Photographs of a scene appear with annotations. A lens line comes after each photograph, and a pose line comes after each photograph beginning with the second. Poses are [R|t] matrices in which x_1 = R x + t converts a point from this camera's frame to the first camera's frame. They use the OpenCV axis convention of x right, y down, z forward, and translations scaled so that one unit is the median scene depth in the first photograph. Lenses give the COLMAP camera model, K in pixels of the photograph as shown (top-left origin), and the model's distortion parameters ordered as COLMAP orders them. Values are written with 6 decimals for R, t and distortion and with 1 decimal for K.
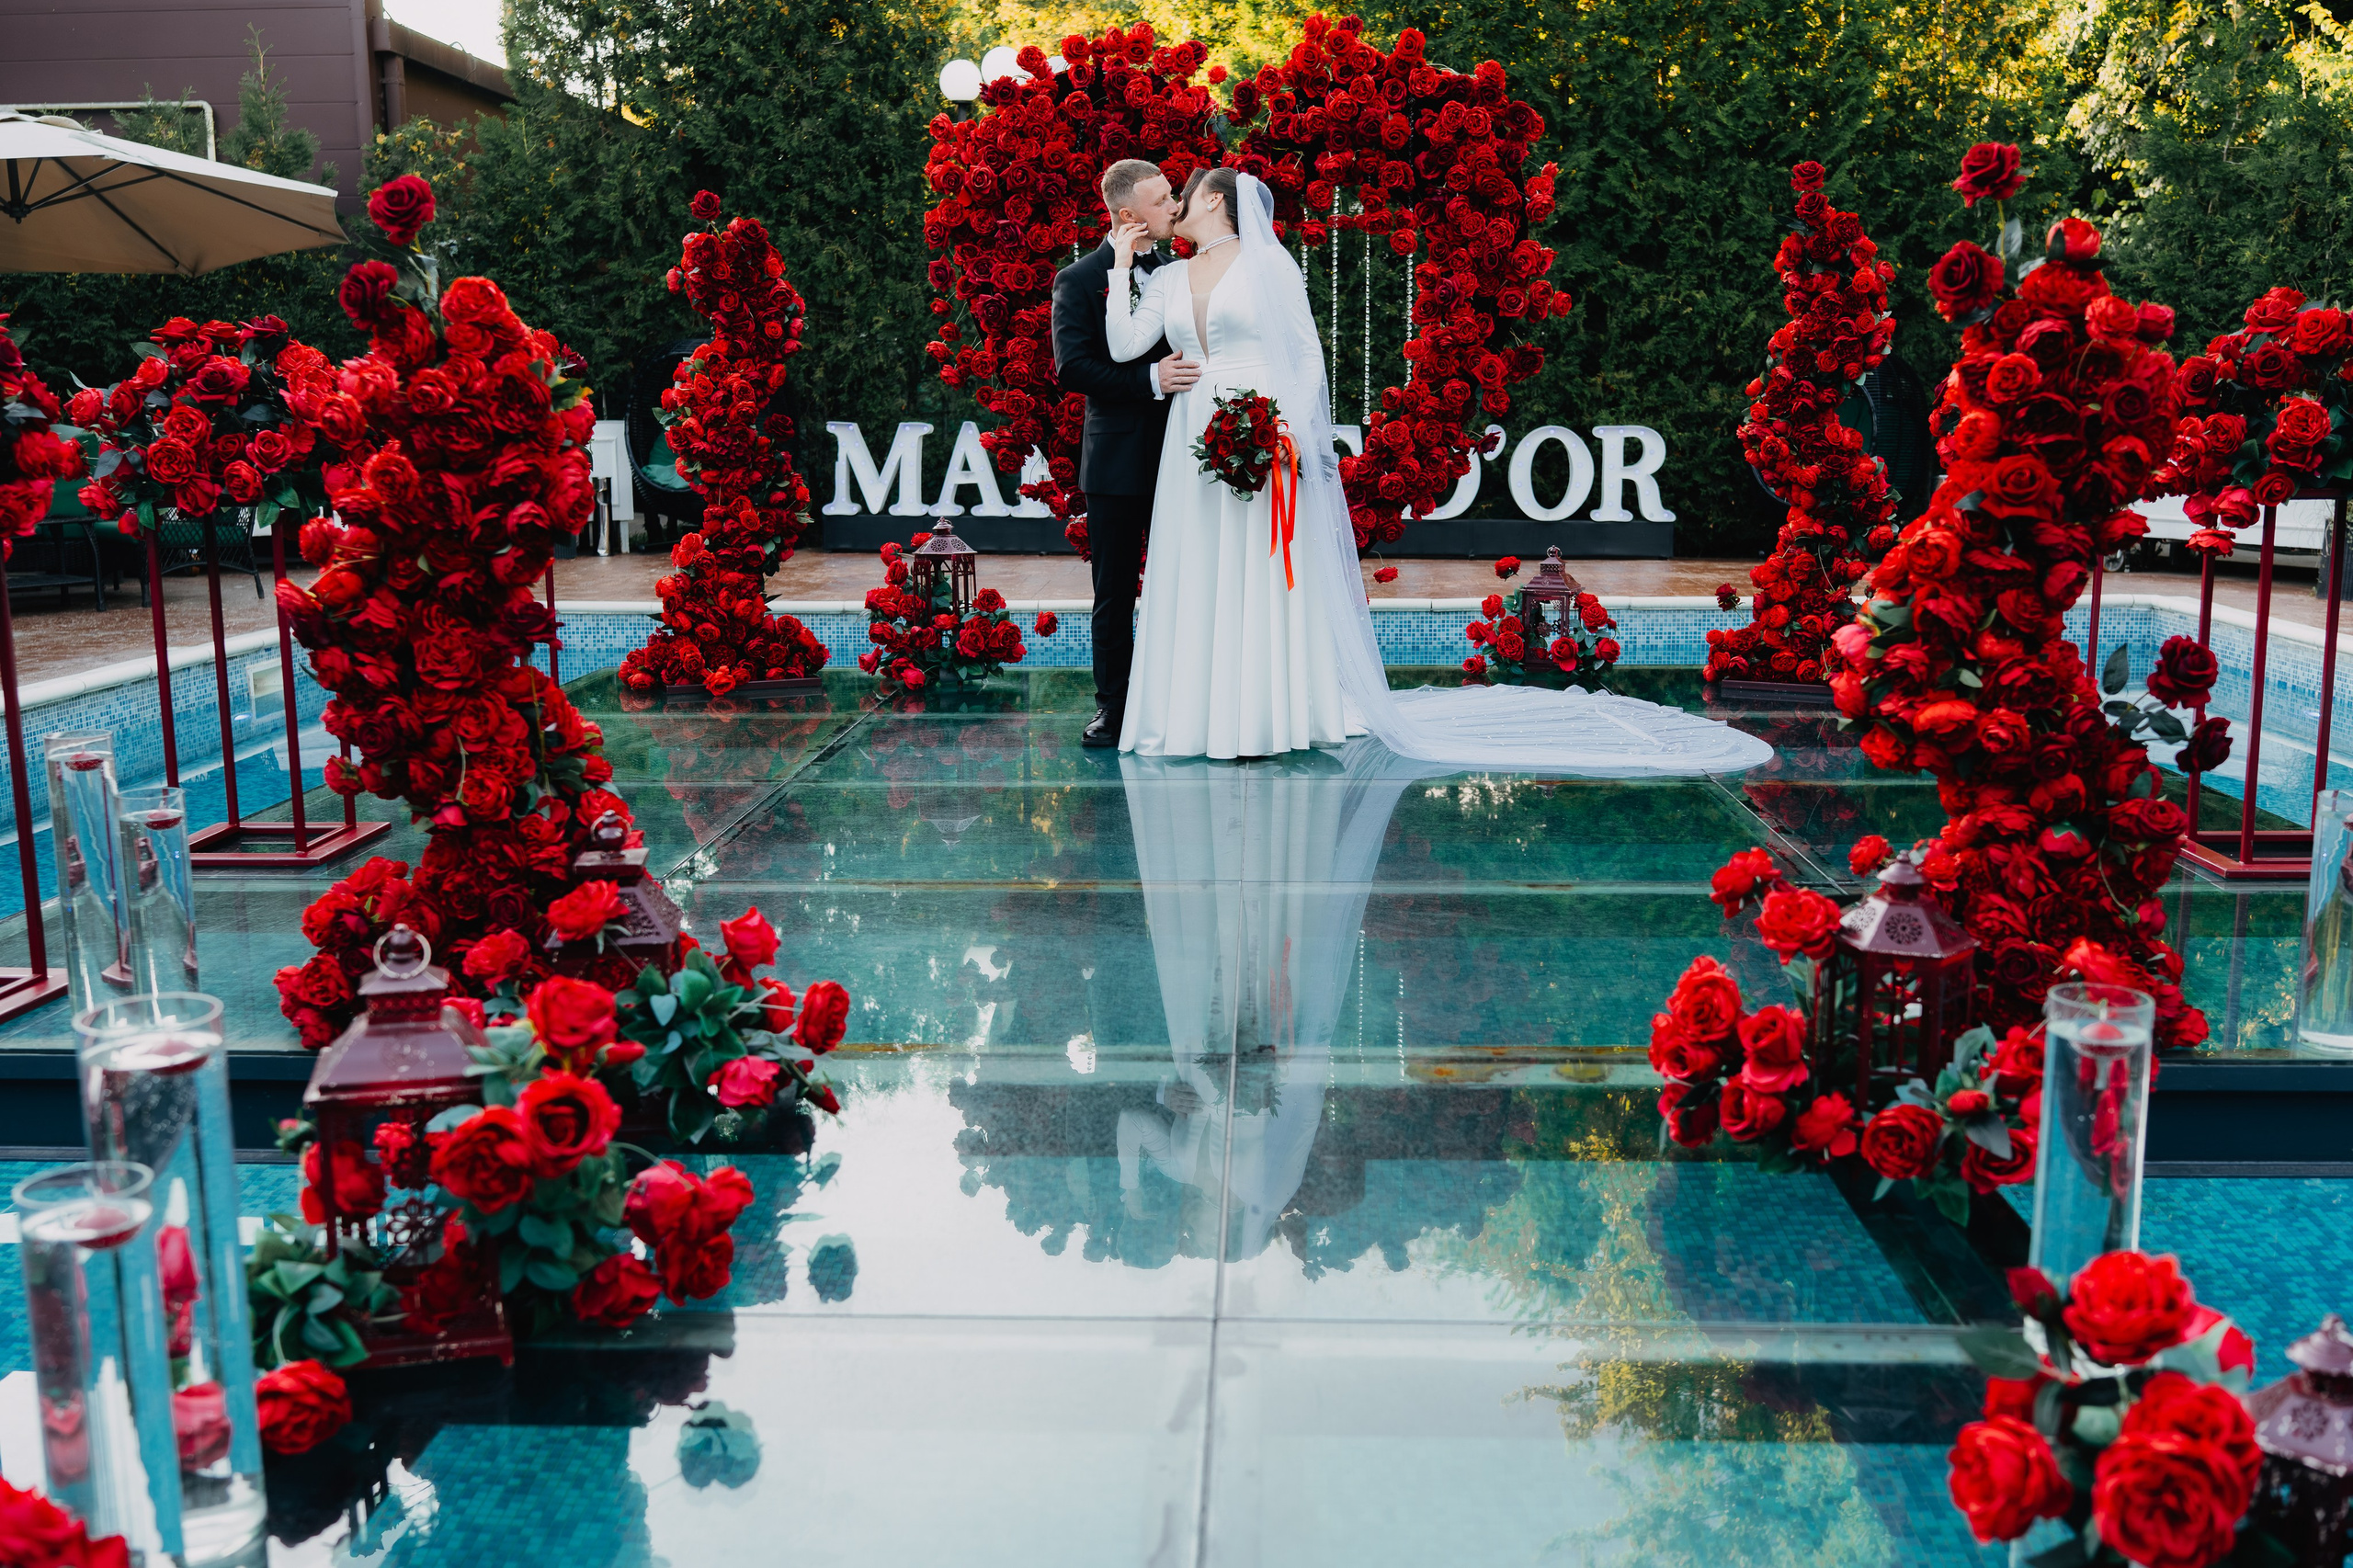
lens RADIAL K [[2254.5, 0, 1176.5], [0, 2254.5, 784.0], [0, 0, 1]] dist [-0.000447, -0.017107]
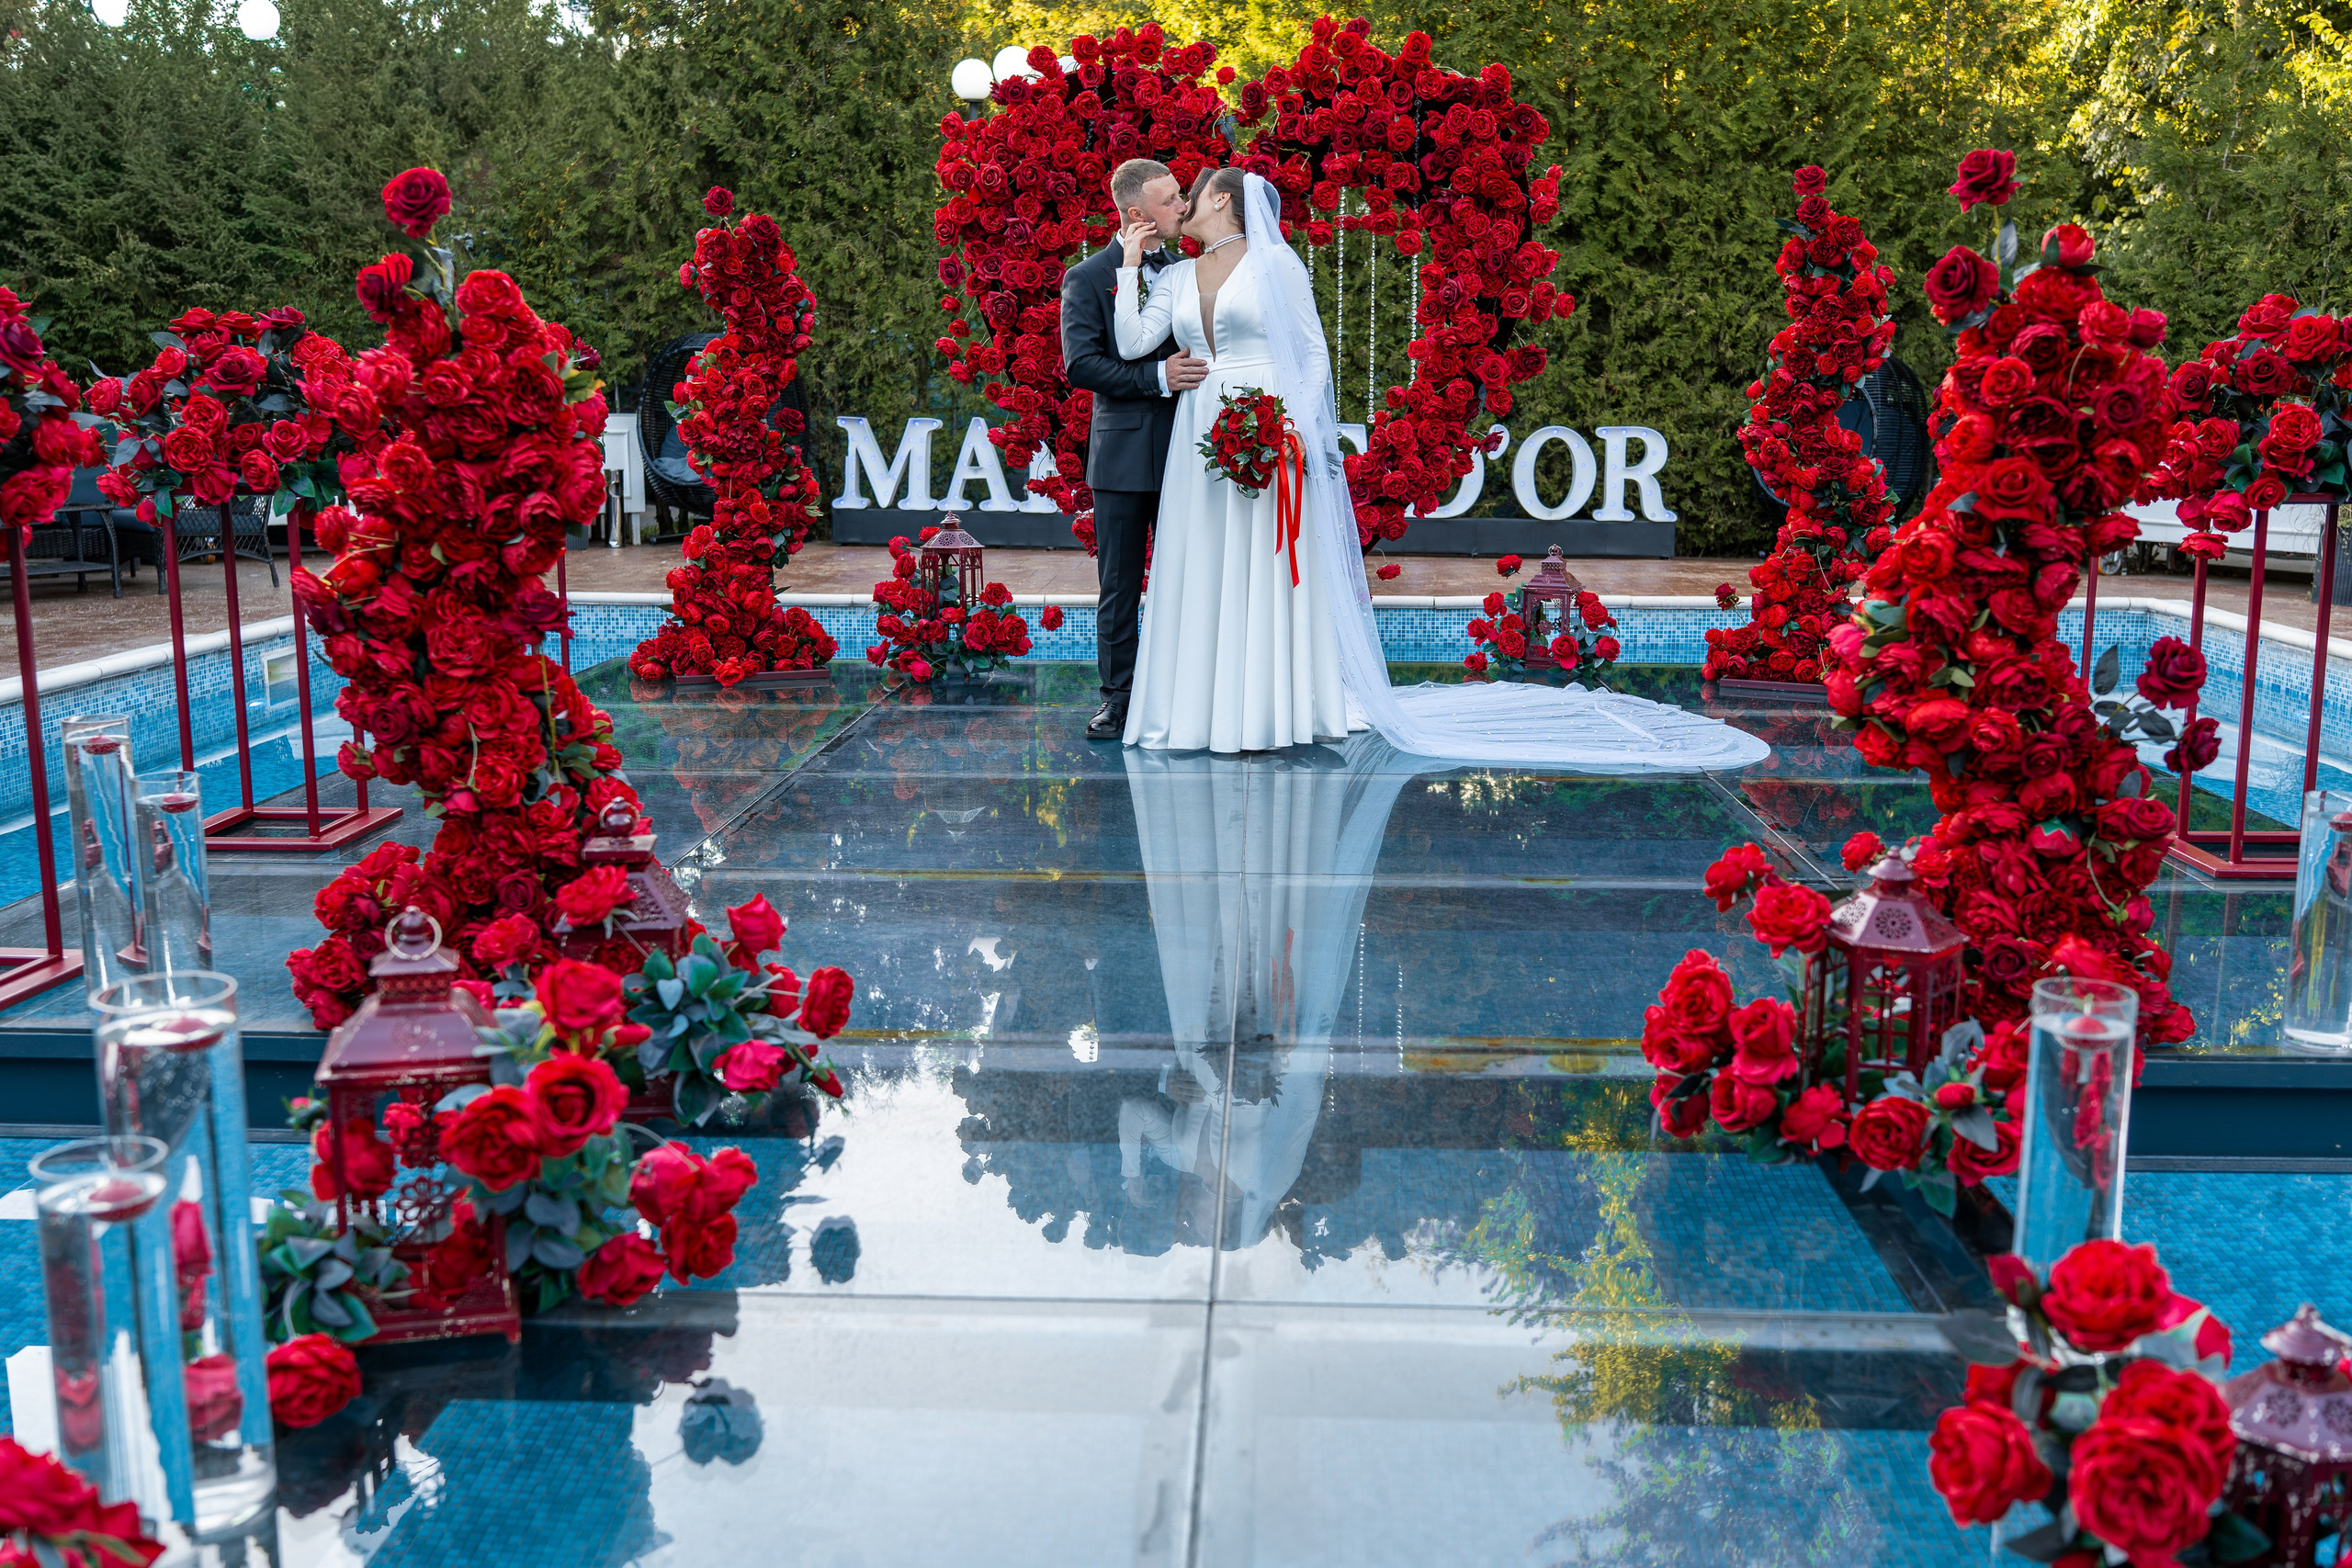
lens RADIAL K [[2234.2, 0, 1178.0], [0, 2234.2, 782.4], [0, 0, 1]] dist [0.000505, -0.020344]
pose [[0.999968, 0.007916, -0.001468, 0.000670], [-0.007914, 0.999967, 0.001787, 0.000526], [0.001482, -0.001775, 0.999997, -0.002045]]
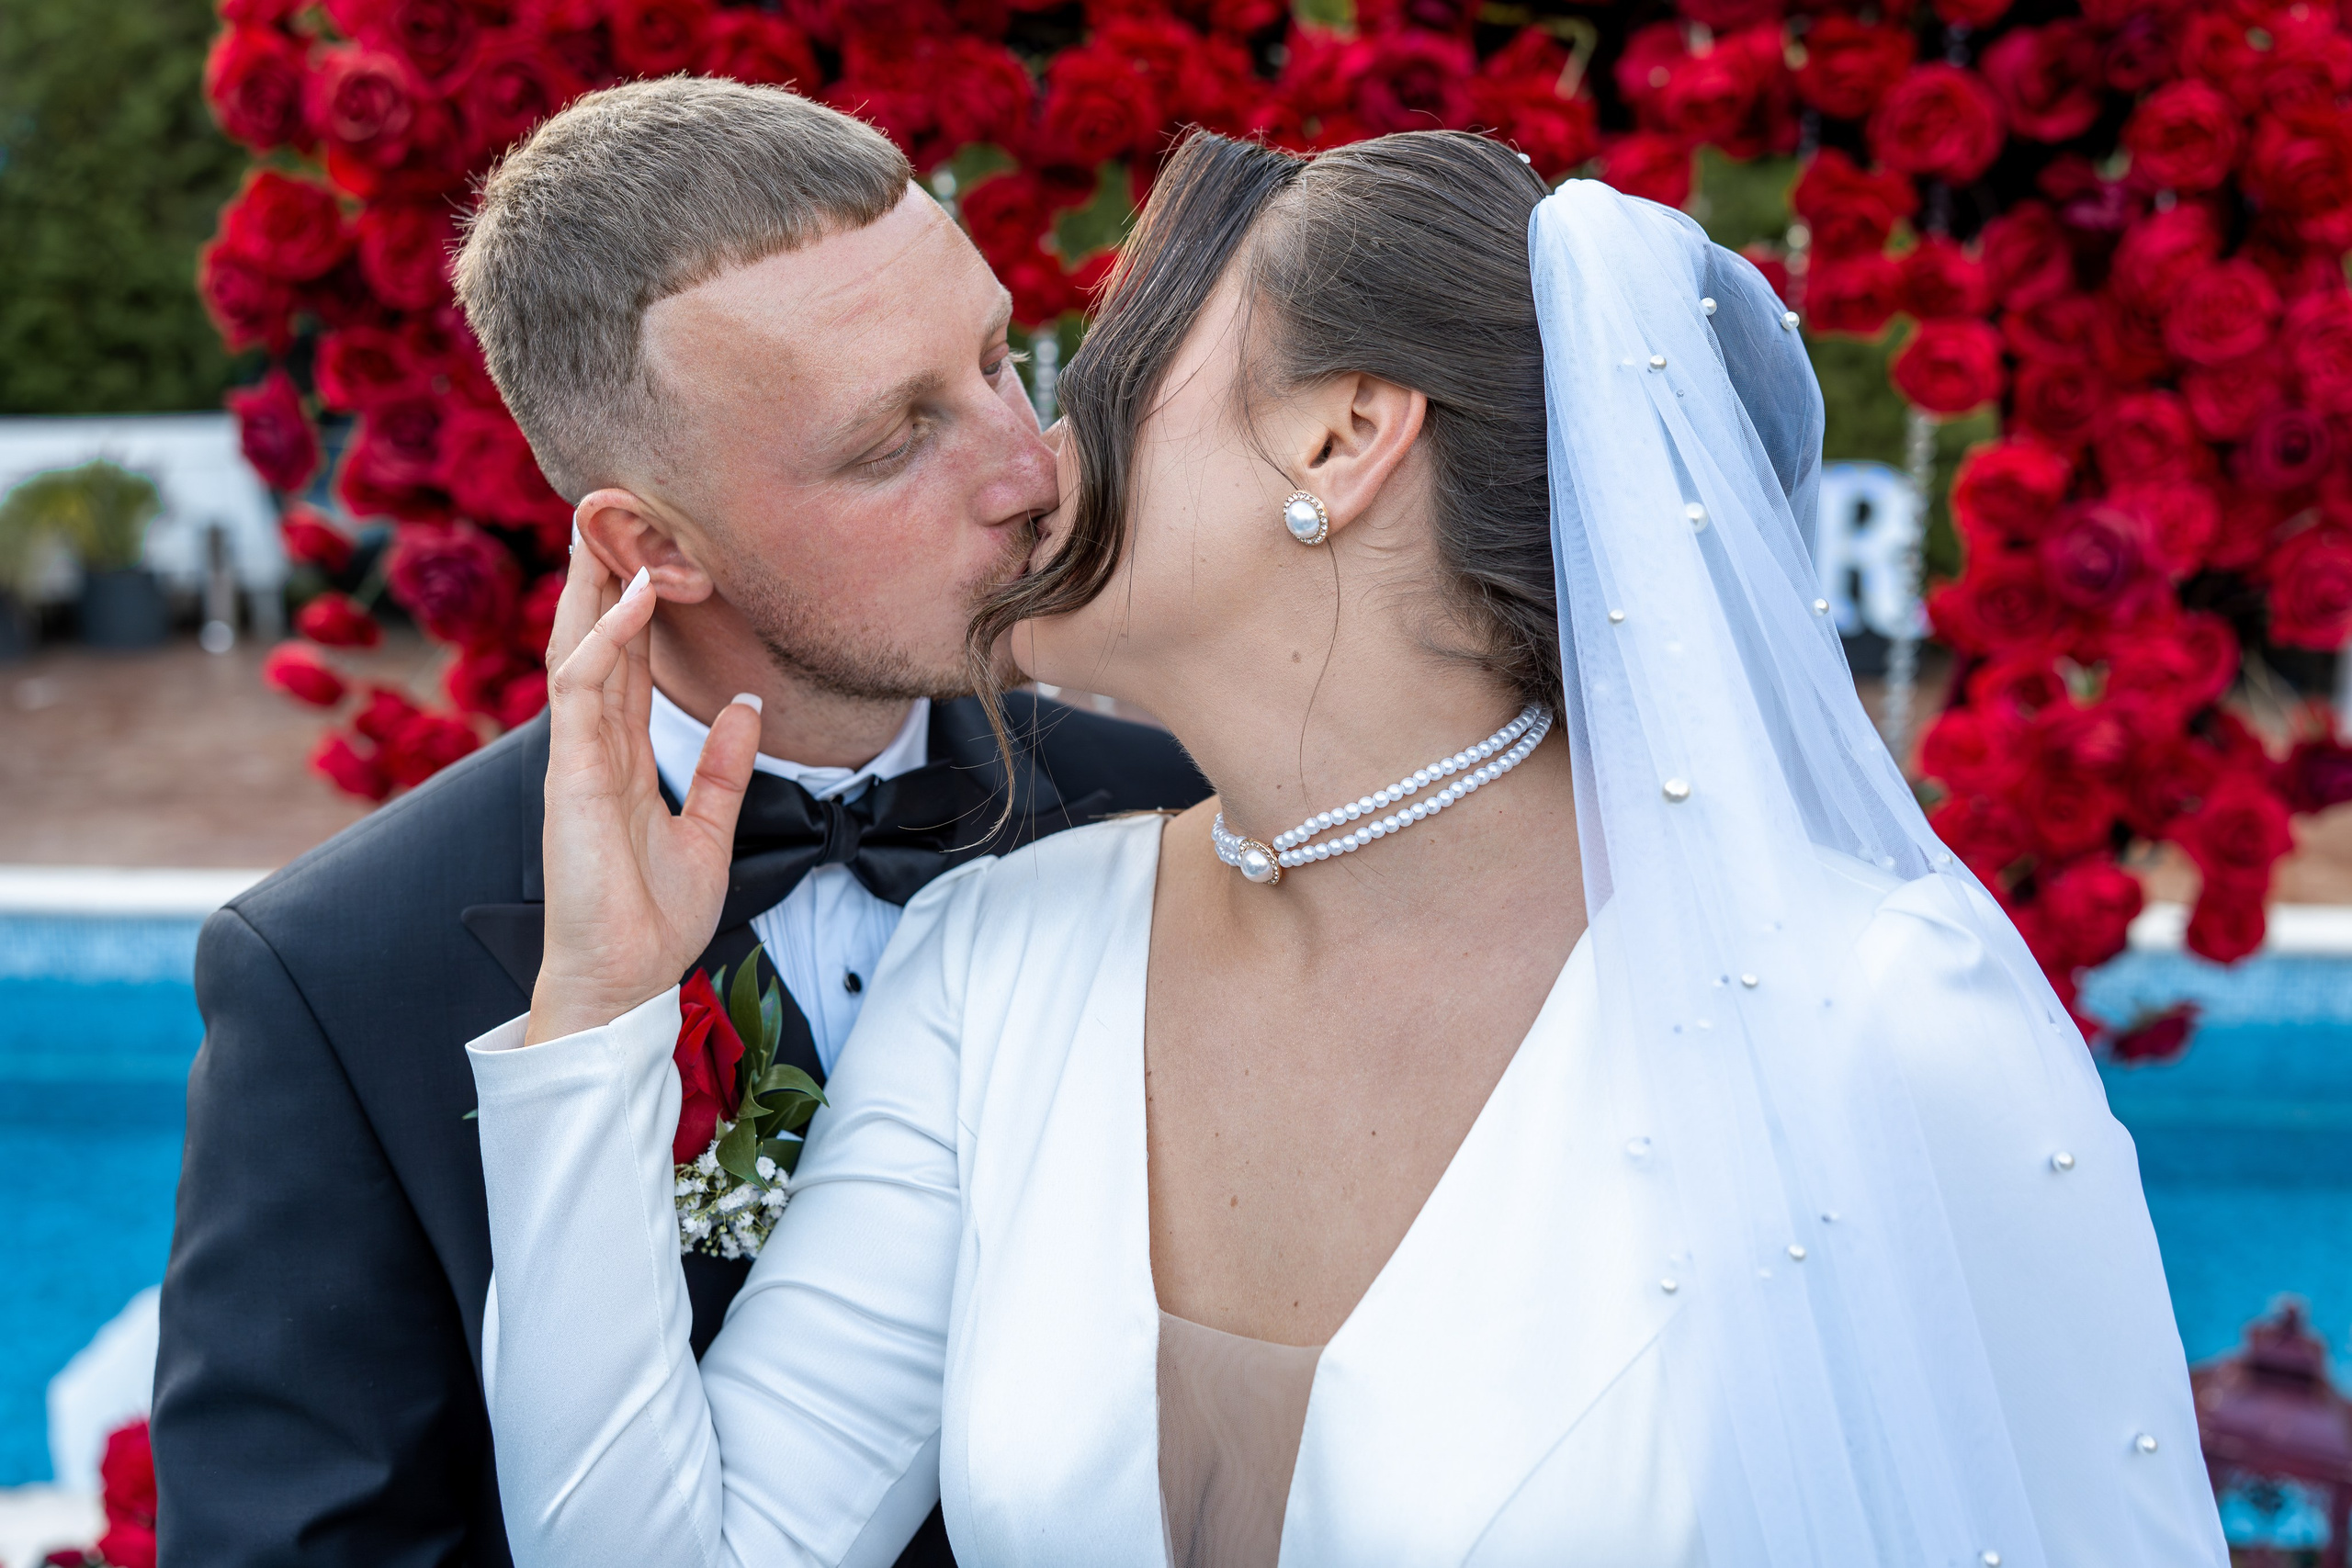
lens RADIAL K [[2253.4, 0, 1176.0], [0, 2253.4, 784.0], [0, 0, 1]] dist [-0.000447, -0.017107]
pose [[0.999704, 0.011821, 0.021266, 0.003496], [-0.013110, 0.998020, 0.061520, -0.205225], [-0.020496, -0.061780, 0.997879, 0.725684]]
